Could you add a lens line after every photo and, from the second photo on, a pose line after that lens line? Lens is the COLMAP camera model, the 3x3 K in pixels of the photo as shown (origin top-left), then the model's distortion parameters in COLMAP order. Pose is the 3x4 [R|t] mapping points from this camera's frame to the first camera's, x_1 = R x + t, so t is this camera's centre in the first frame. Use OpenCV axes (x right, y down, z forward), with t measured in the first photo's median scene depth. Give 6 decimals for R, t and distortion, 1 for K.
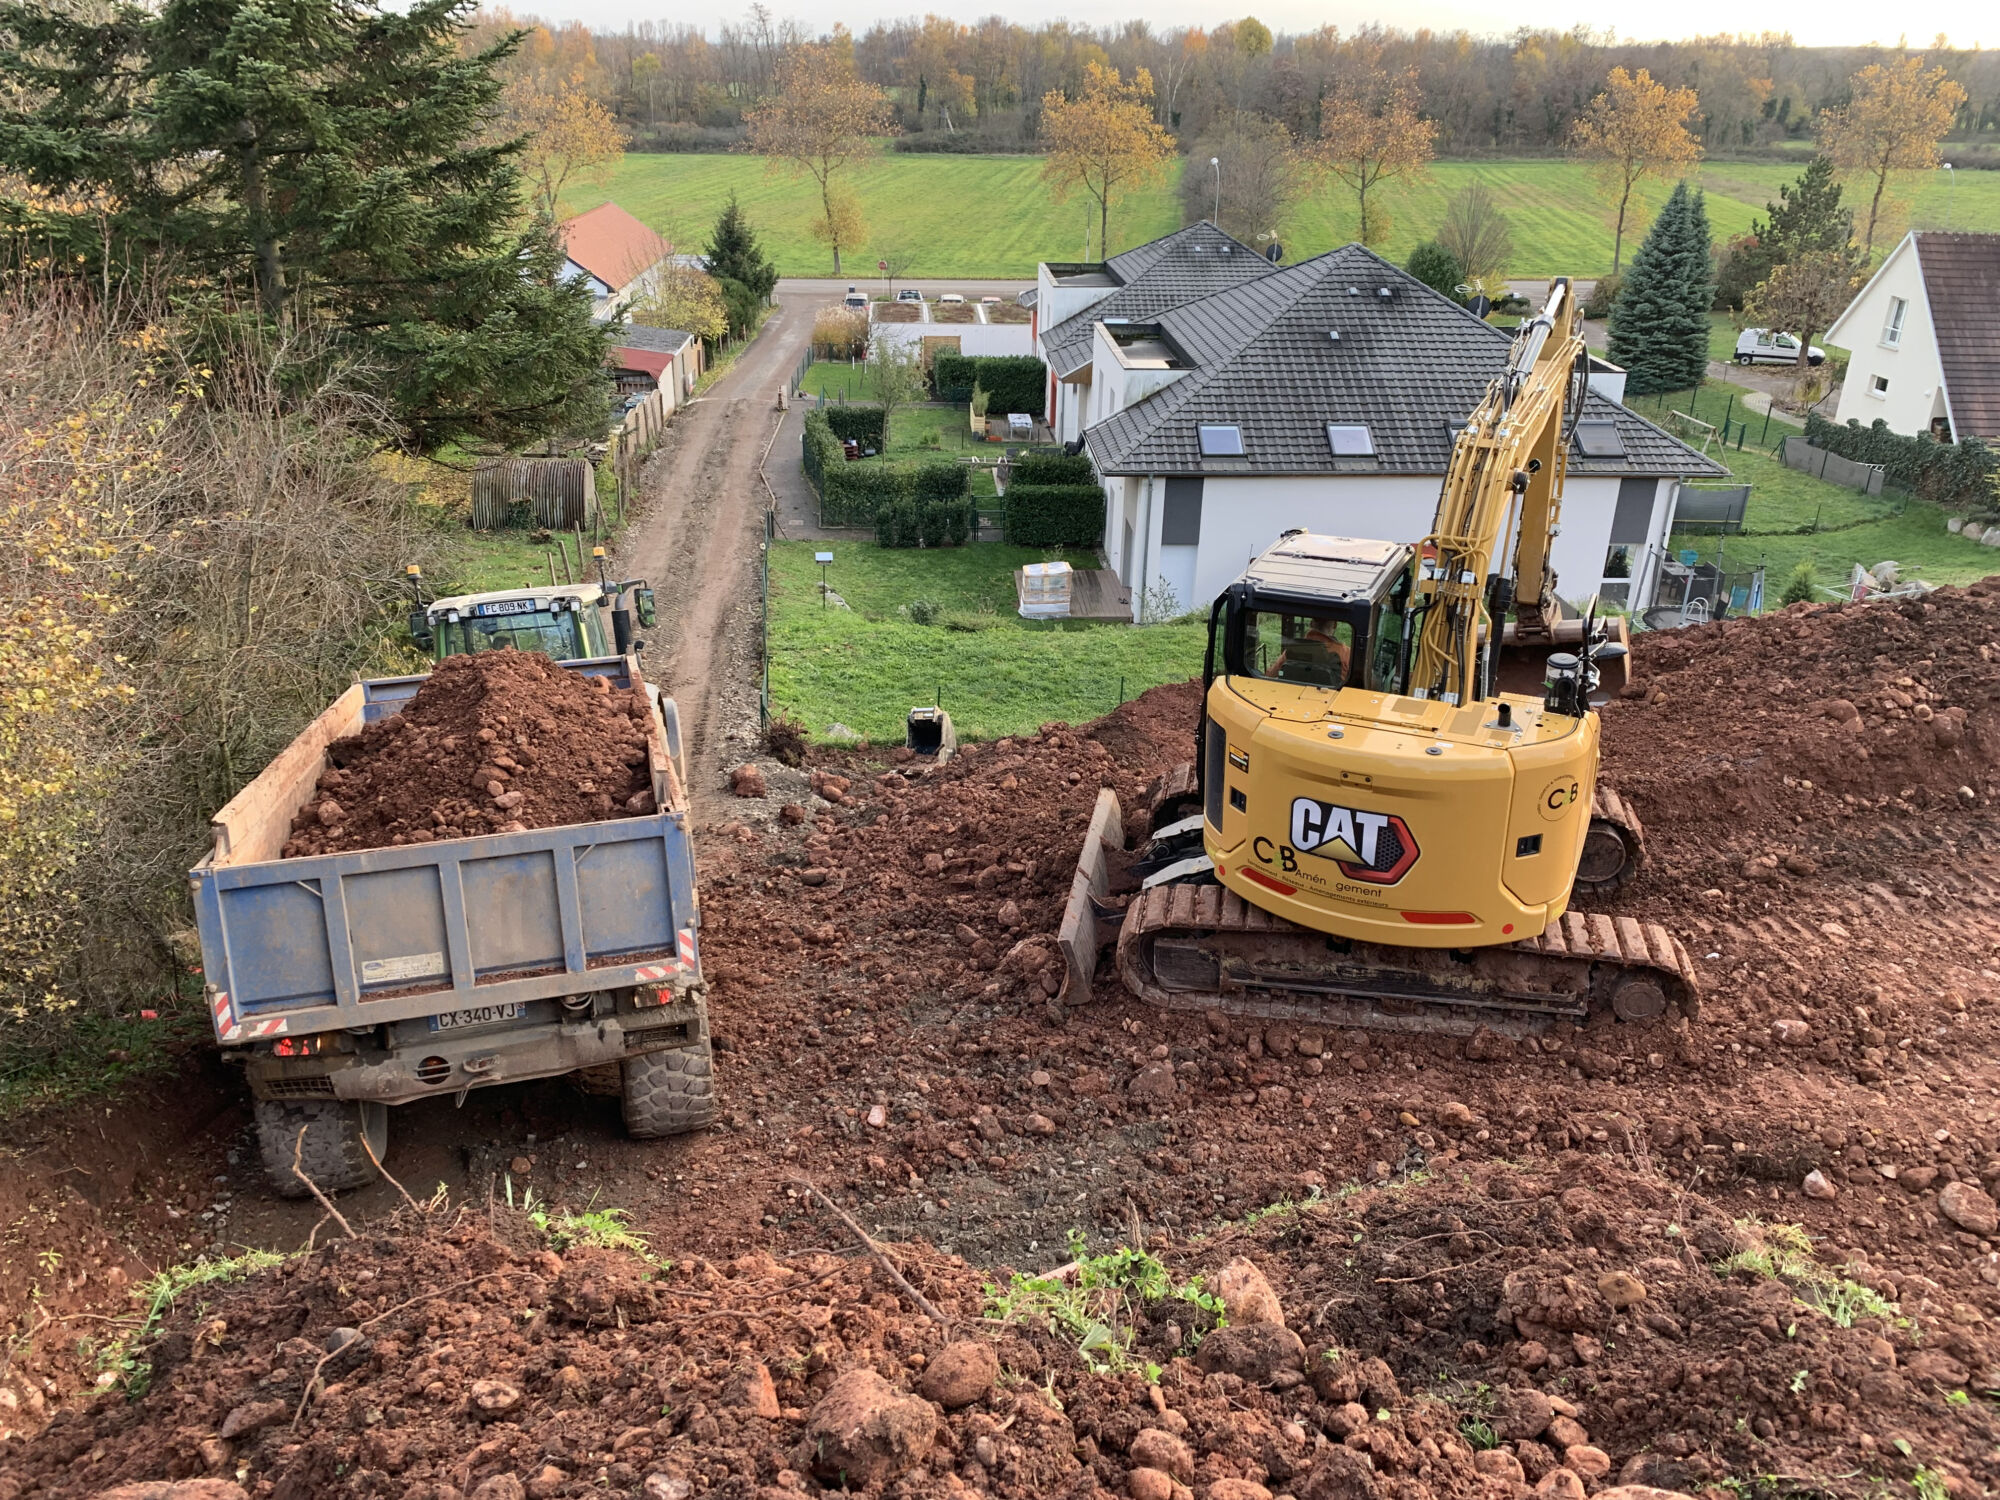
lens RADIAL K [[1520.5, 0, 1023.5], [0, 1520.5, 748.9], [0, 0, 1]] dist [0.058816, -0.094738]
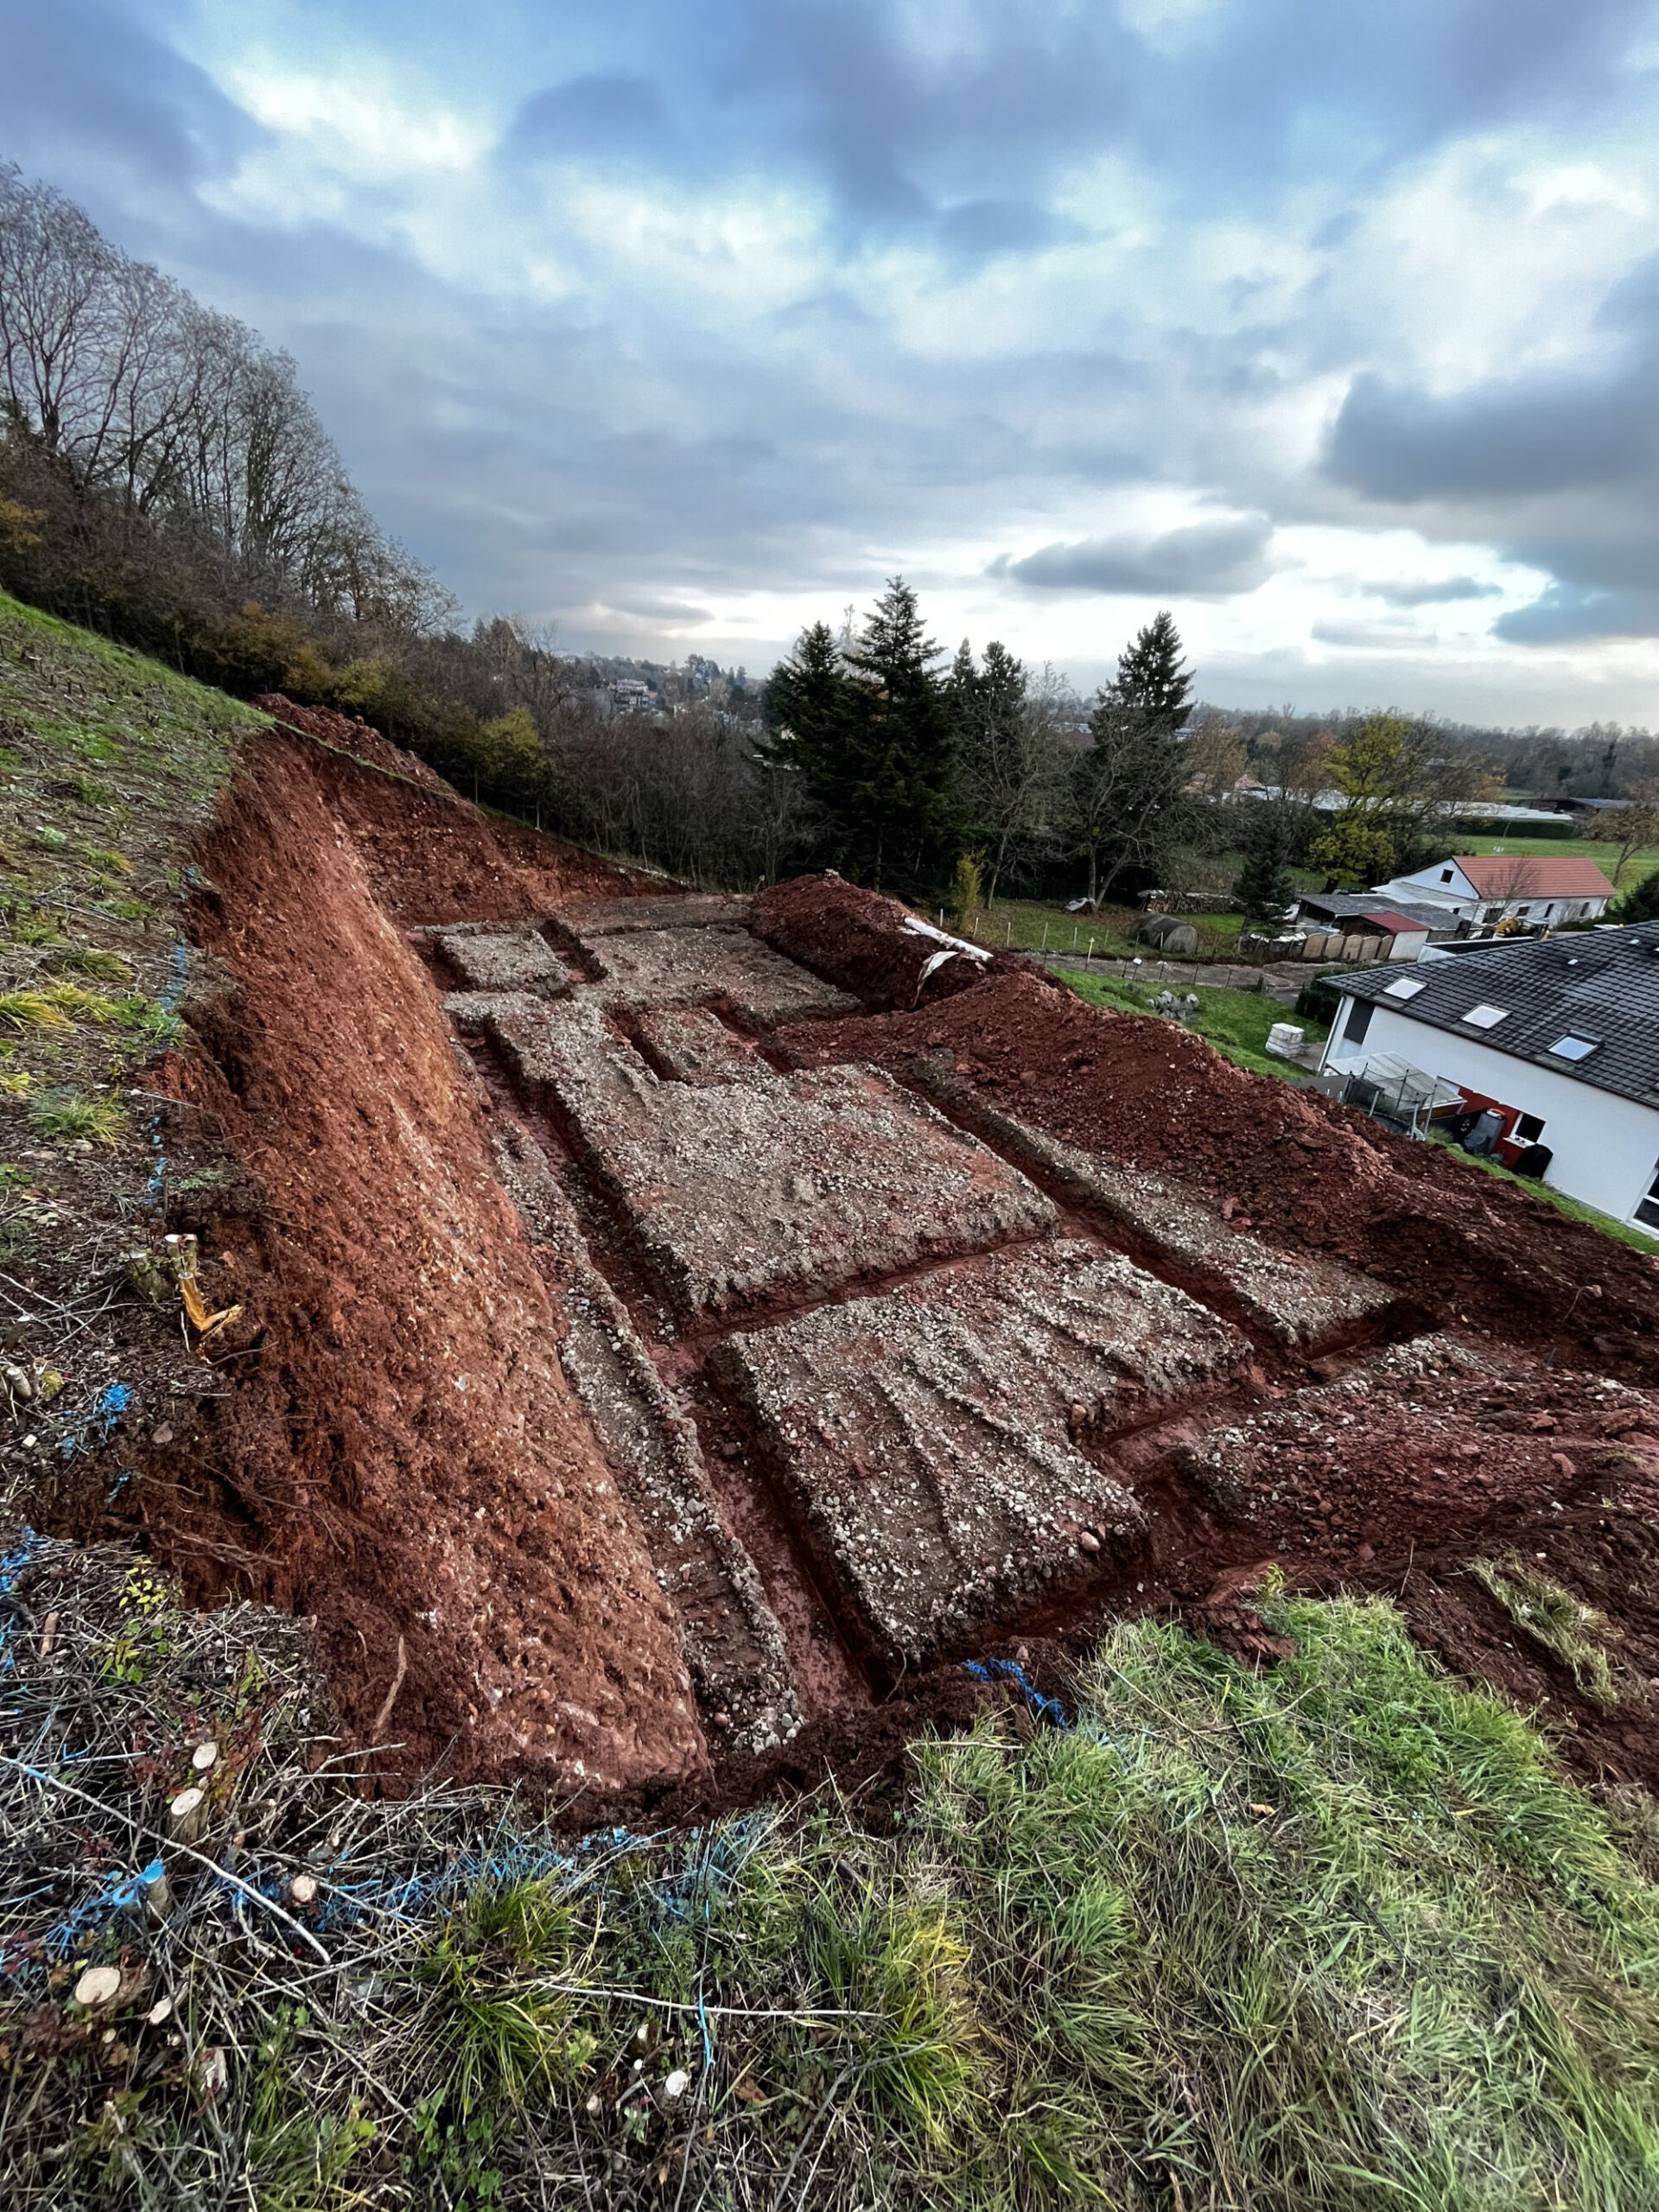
lens RADIAL K [[899.0, 0, 833.9], [0, 899.0, 1103.8], [0, 0, 1]] dist [0.001054, -0.006617]
pose [[0.327593, 0.407106, -0.852612, 0.615830], [-0.450081, 0.860680, 0.238027, -0.042423], [0.830729, 0.305769, 0.465183, 0.082830]]
